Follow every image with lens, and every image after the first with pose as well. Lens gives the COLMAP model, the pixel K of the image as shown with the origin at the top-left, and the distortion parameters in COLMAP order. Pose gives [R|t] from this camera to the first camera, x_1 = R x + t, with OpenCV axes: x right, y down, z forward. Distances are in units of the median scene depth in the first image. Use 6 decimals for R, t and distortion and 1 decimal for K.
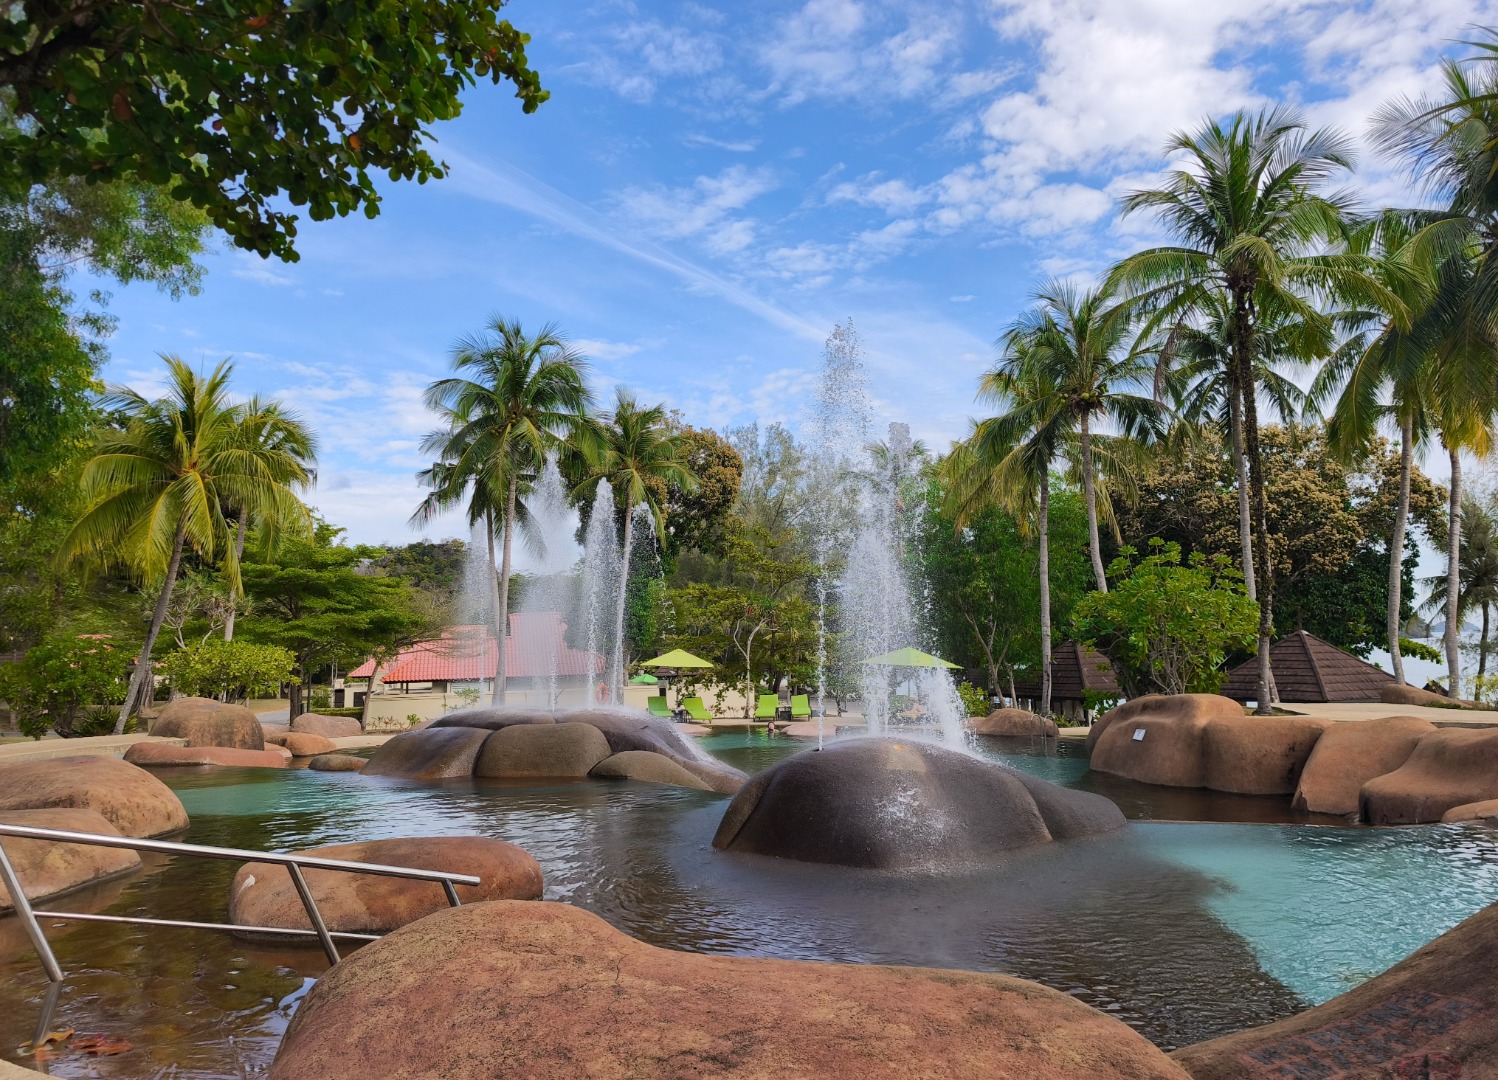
lens RADIAL K [[997.7, 0, 749.0], [0, 997.7, 540.0], [0, 0, 1]] dist [0.077055, -0.085825]
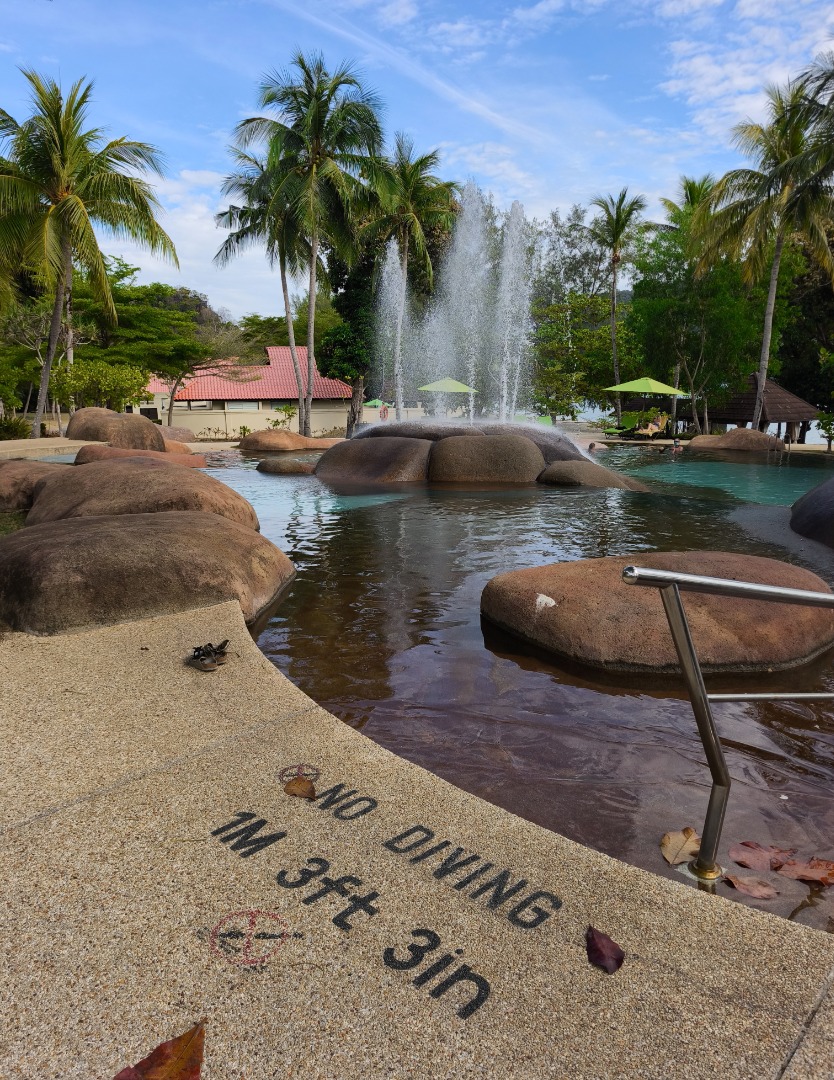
lens RADIAL K [[735.9, 0, 417.0], [0, 735.9, 540.0], [0, 0, 1]] dist [0.047701, -0.038867]
pose [[0.999405, 0.009382, 0.033180, -0.131944], [-0.019311, 0.949495, 0.313186, 0.016083], [-0.028566, -0.313641, 0.949112, 0.080664]]
